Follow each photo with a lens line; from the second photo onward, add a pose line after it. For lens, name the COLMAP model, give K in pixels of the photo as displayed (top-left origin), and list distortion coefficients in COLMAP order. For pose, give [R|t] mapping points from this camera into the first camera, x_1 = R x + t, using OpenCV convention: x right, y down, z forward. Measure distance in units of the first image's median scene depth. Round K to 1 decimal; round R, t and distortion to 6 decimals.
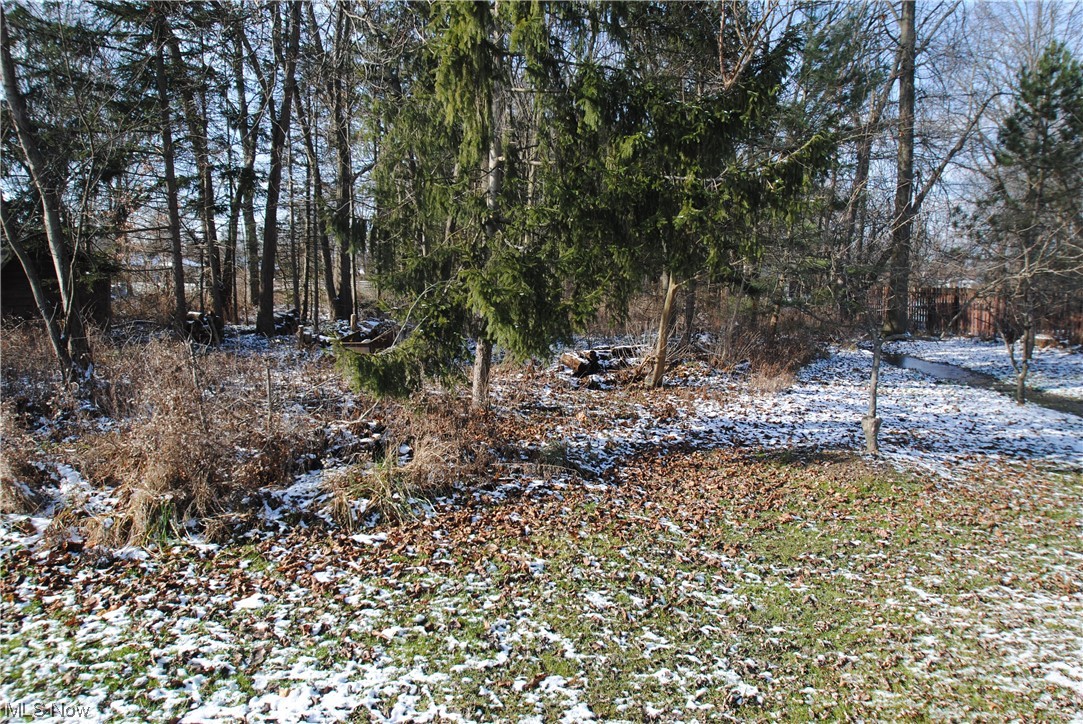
lens RADIAL K [[685.7, 0, 541.5], [0, 685.7, 362.0], [0, 0, 1]] dist [0.000361, -0.000080]
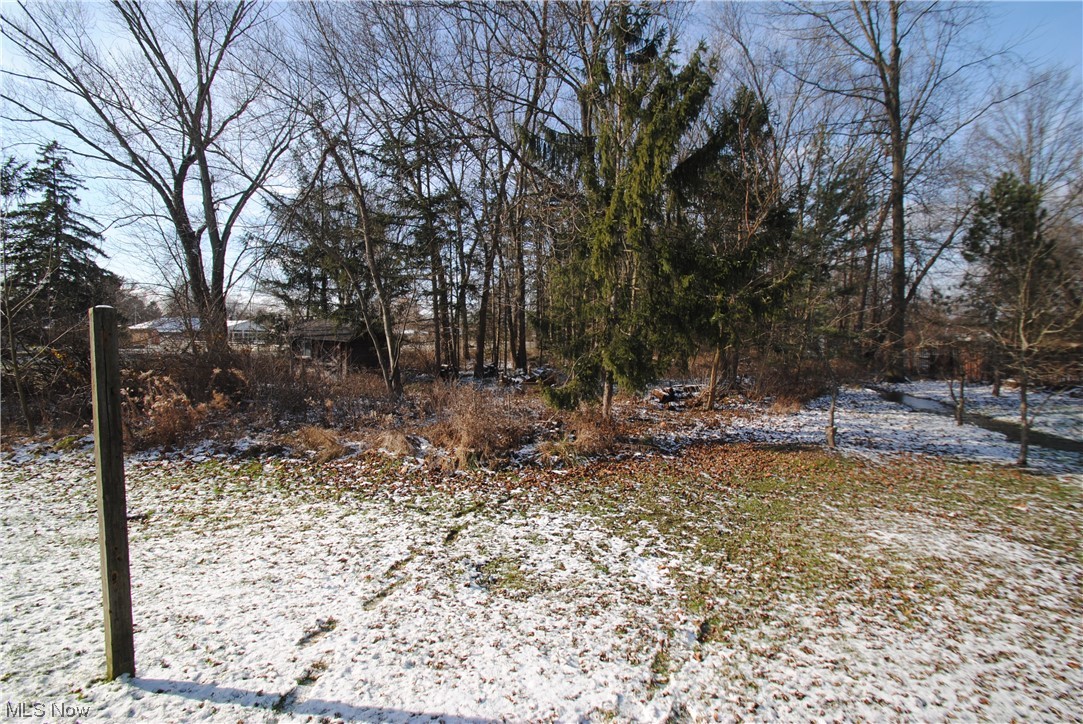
lens RADIAL K [[484.4, 0, 541.5], [0, 484.4, 362.0], [0, 0, 1]] dist [-0.014438, -0.000086]
pose [[0.979084, -0.002659, -0.203438, 0.005808], [-0.011358, 0.997641, -0.067703, 0.006787], [0.203138, 0.068598, 0.976744, -0.389473]]
